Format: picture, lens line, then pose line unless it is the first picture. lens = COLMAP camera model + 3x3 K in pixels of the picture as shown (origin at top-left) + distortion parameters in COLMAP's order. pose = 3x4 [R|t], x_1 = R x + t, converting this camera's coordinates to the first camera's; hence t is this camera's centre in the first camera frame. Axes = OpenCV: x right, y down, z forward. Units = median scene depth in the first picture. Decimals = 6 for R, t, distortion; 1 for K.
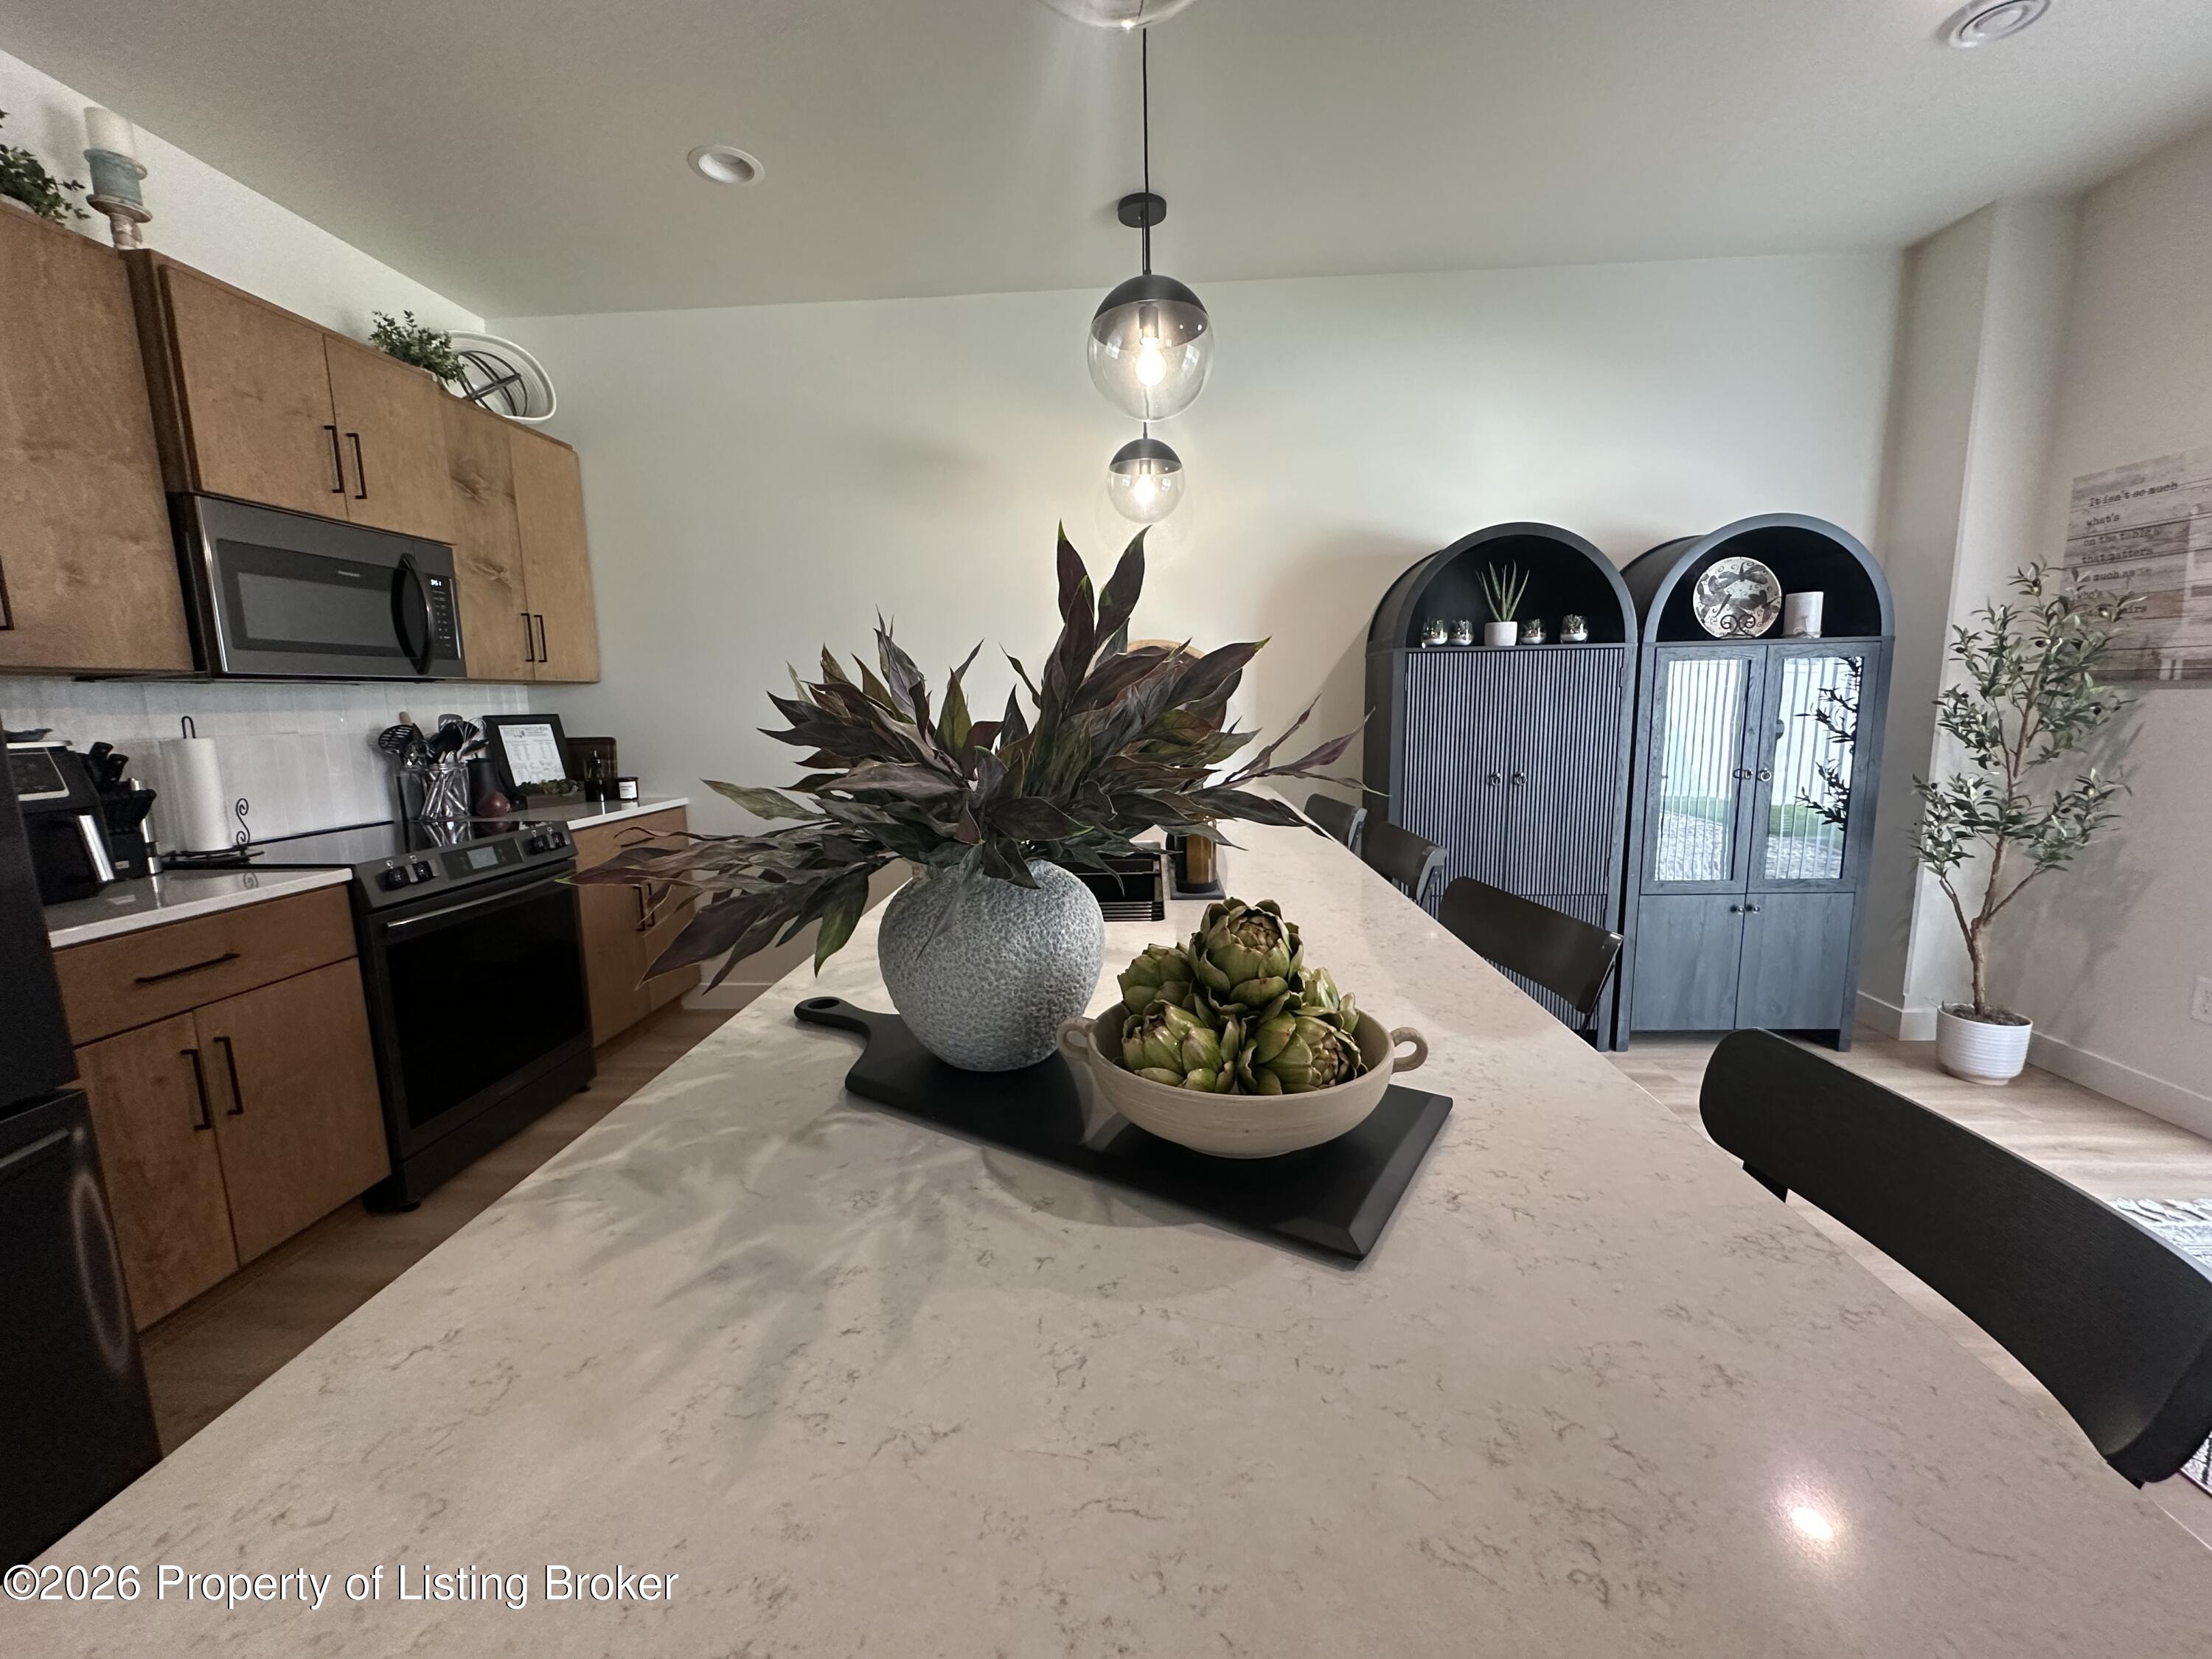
lens RADIAL K [[887.7, 0, 1106.3], [0, 887.7, 827.9], [0, 0, 1]] dist [-0.002131, 0.000936]
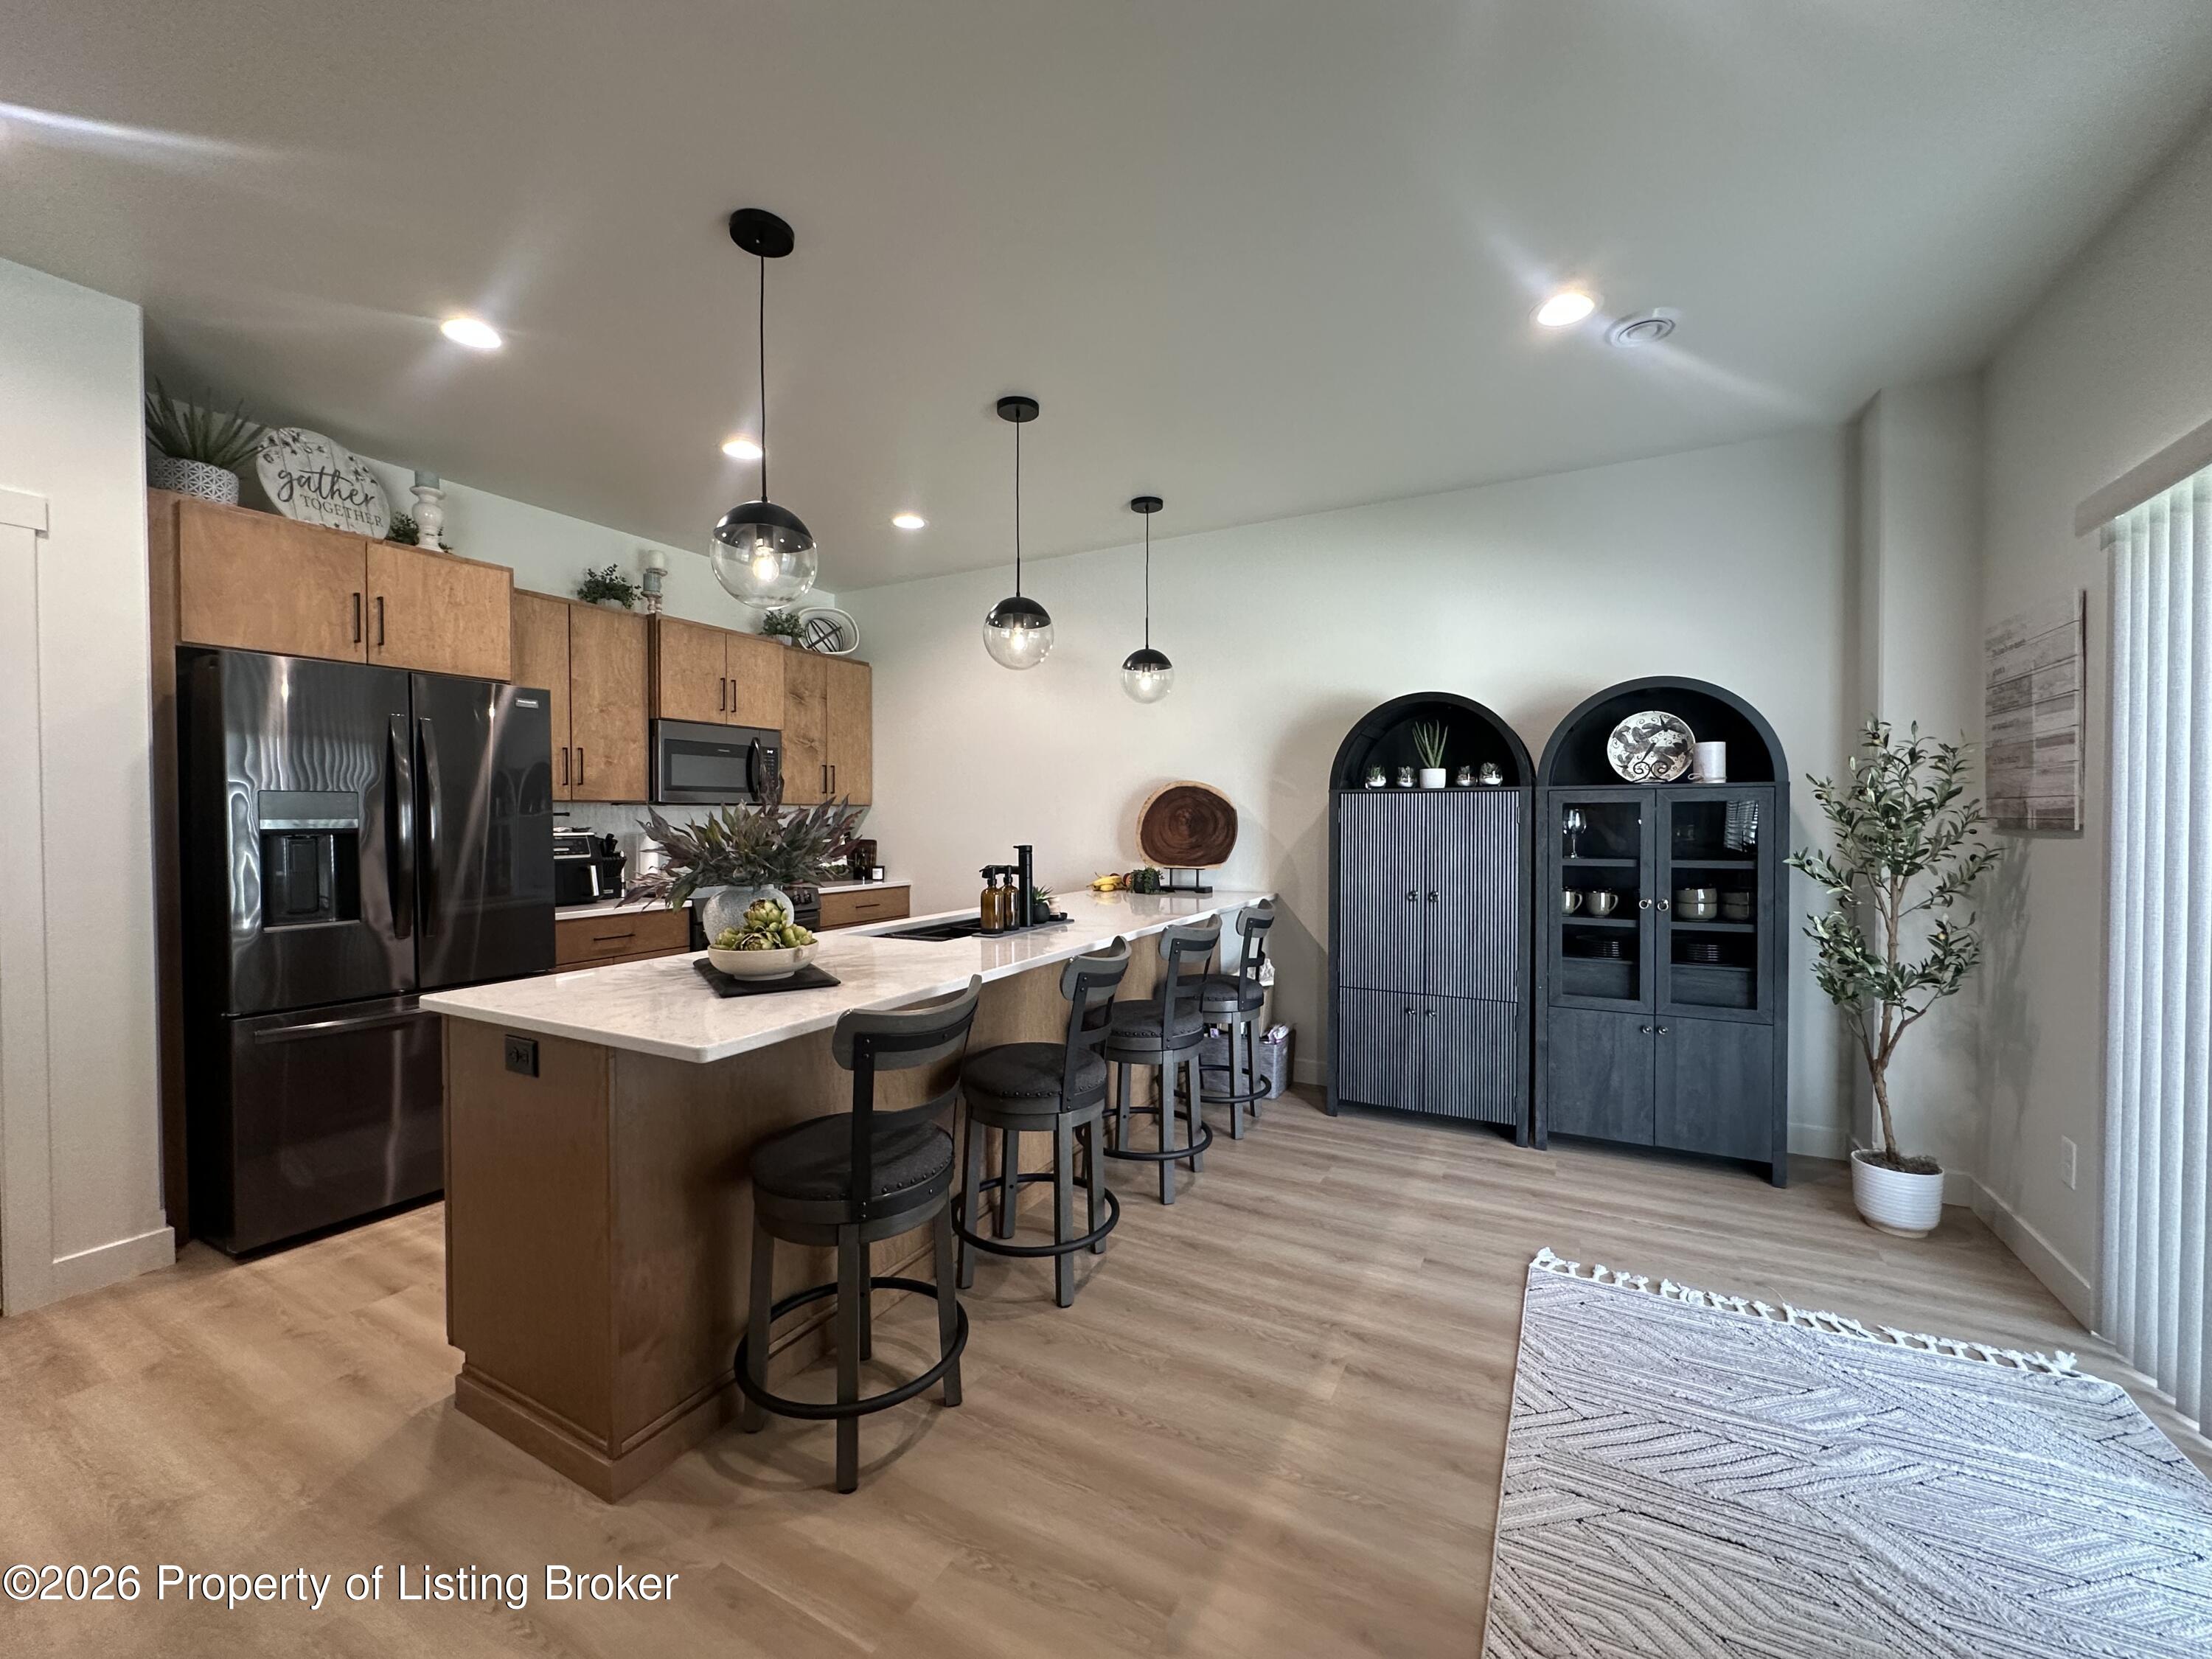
lens RADIAL K [[887.7, 0, 1103.1], [0, 887.7, 828.2], [0, 0, 1]] dist [-0.002131, 0.000936]
pose [[0.902889, 0.024883, -0.429154, 0.705973], [-0.080133, 0.990567, -0.111158, 0.027699], [0.422339, 0.134752, 0.896366, -0.348879]]
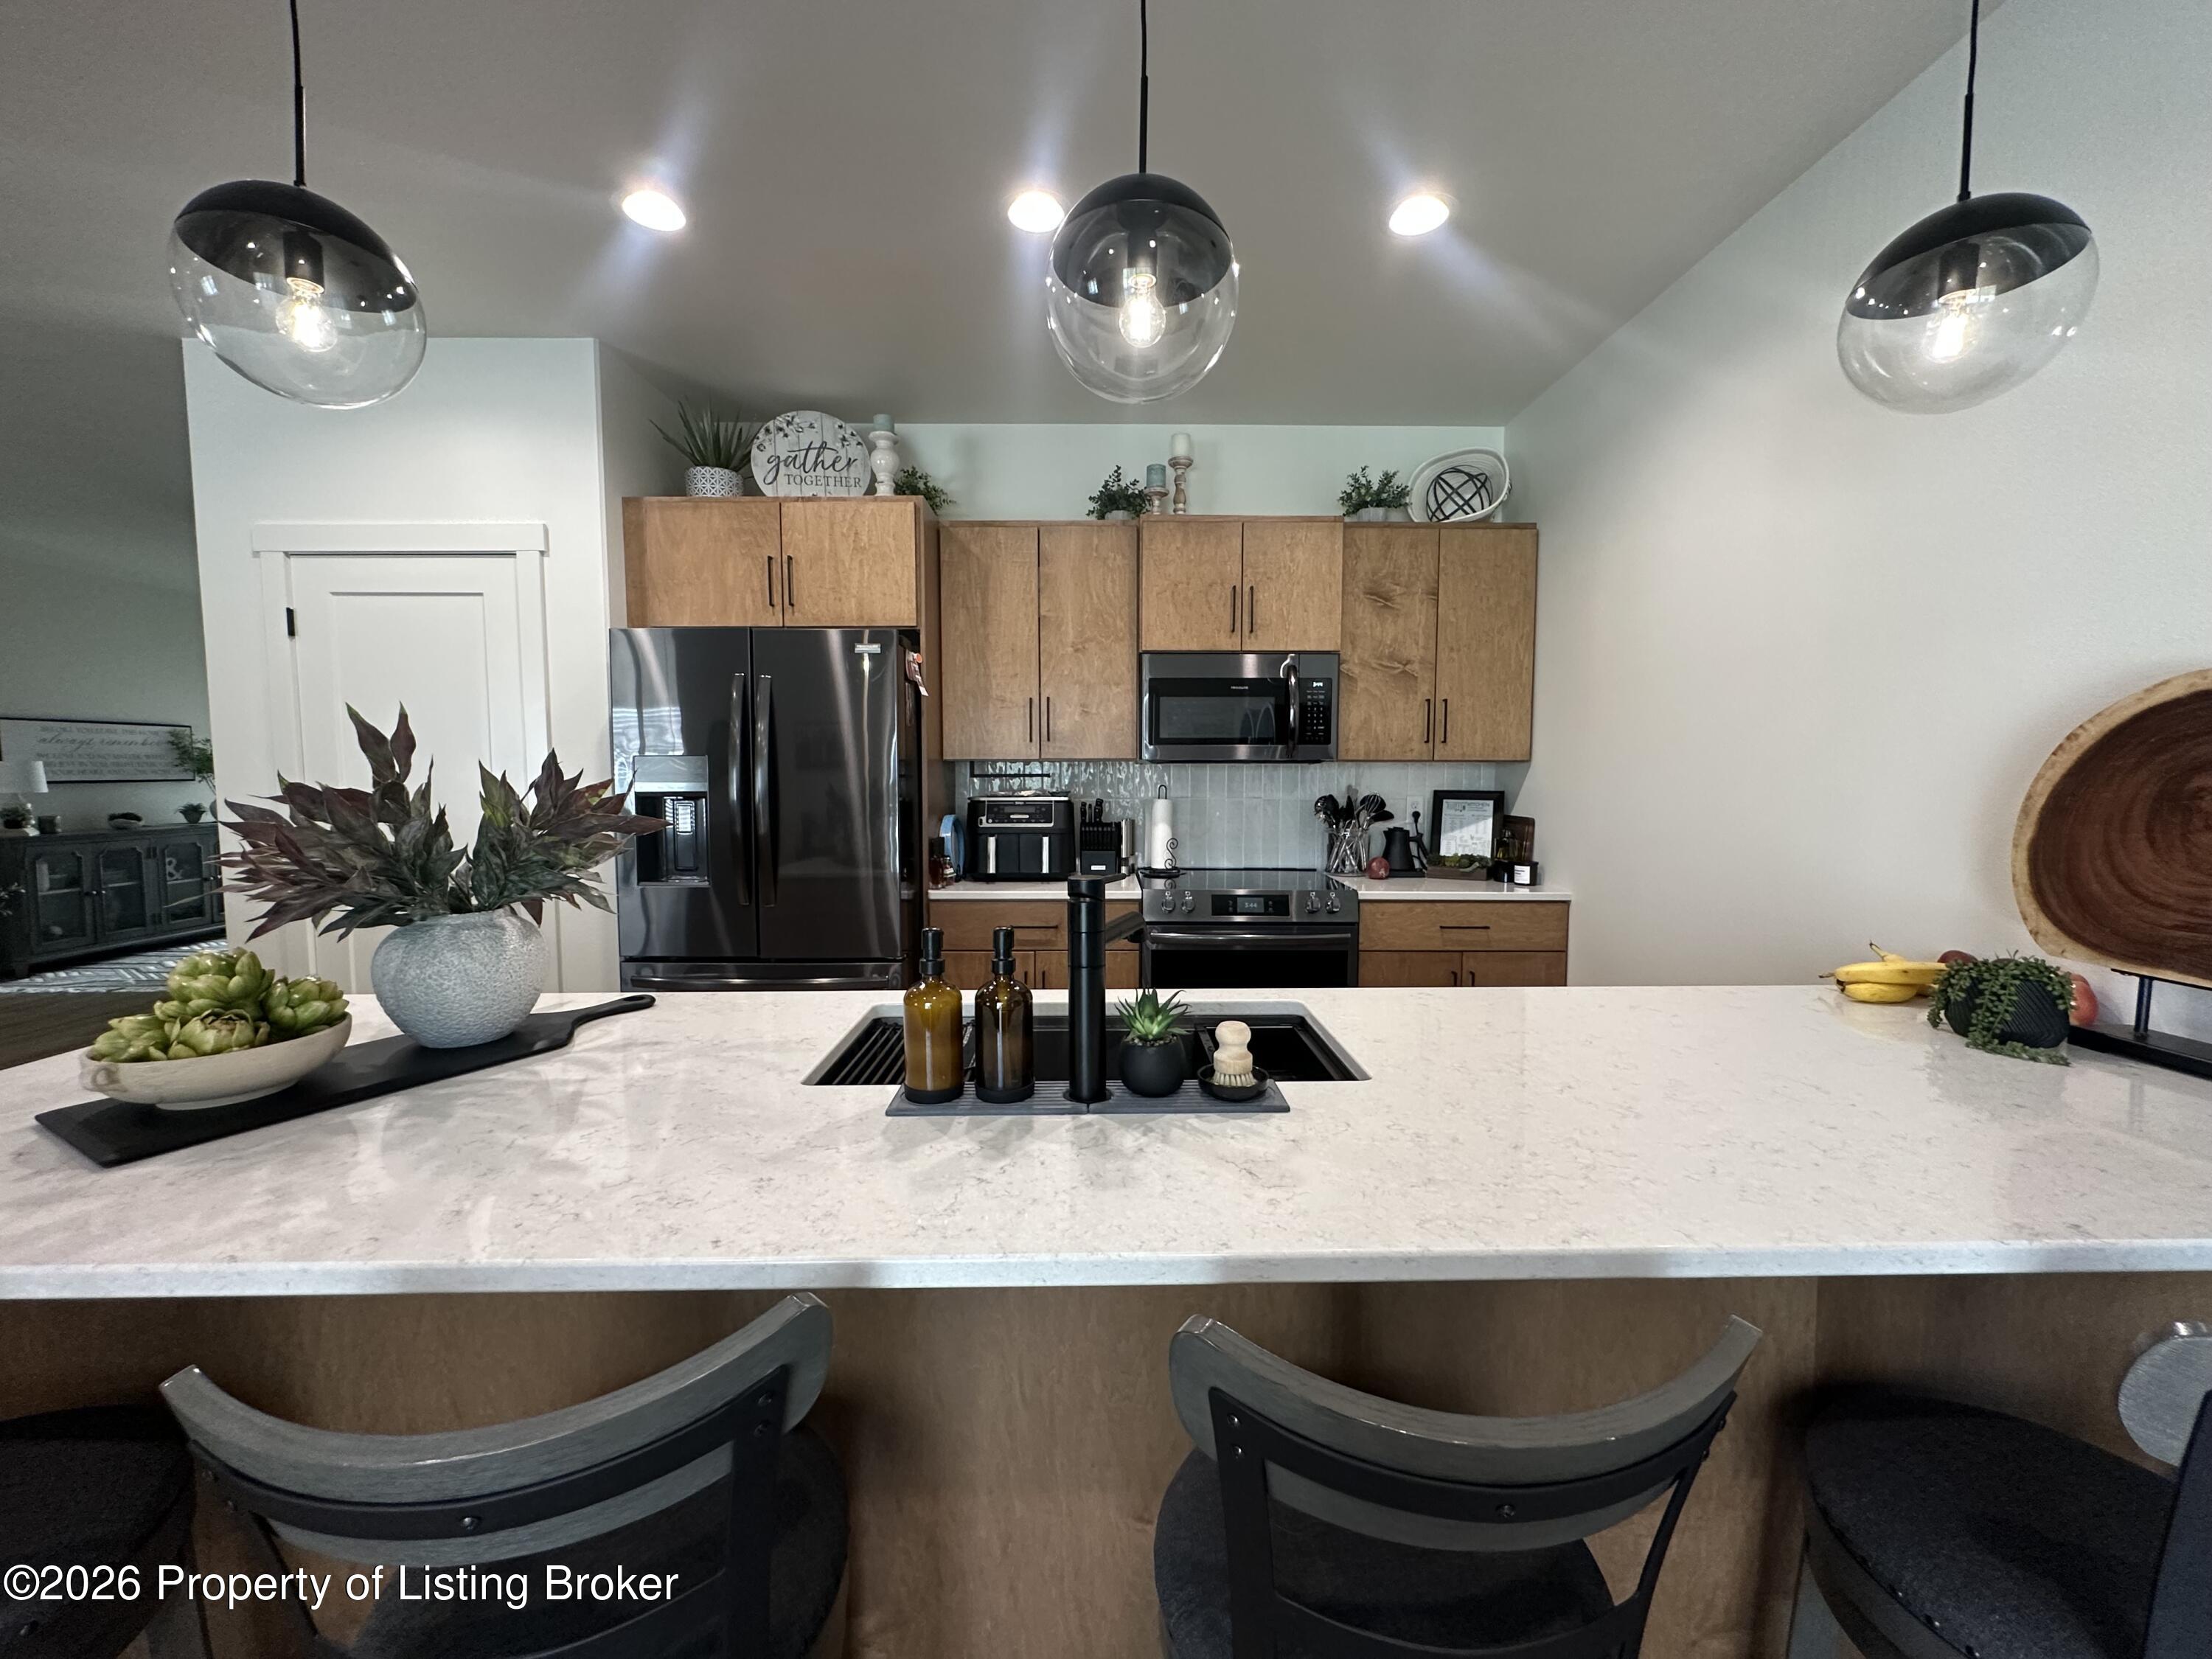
lens RADIAL K [[887.7, 0, 1106.6], [0, 887.7, 823.4], [0, 0, 1]] dist [-0.002131, 0.000936]
pose [[0.065666, 0.081800, -0.994483, 0.526049], [-0.149148, 0.986243, 0.071274, -0.141795], [0.986632, 0.143645, 0.076962, 0.704666]]
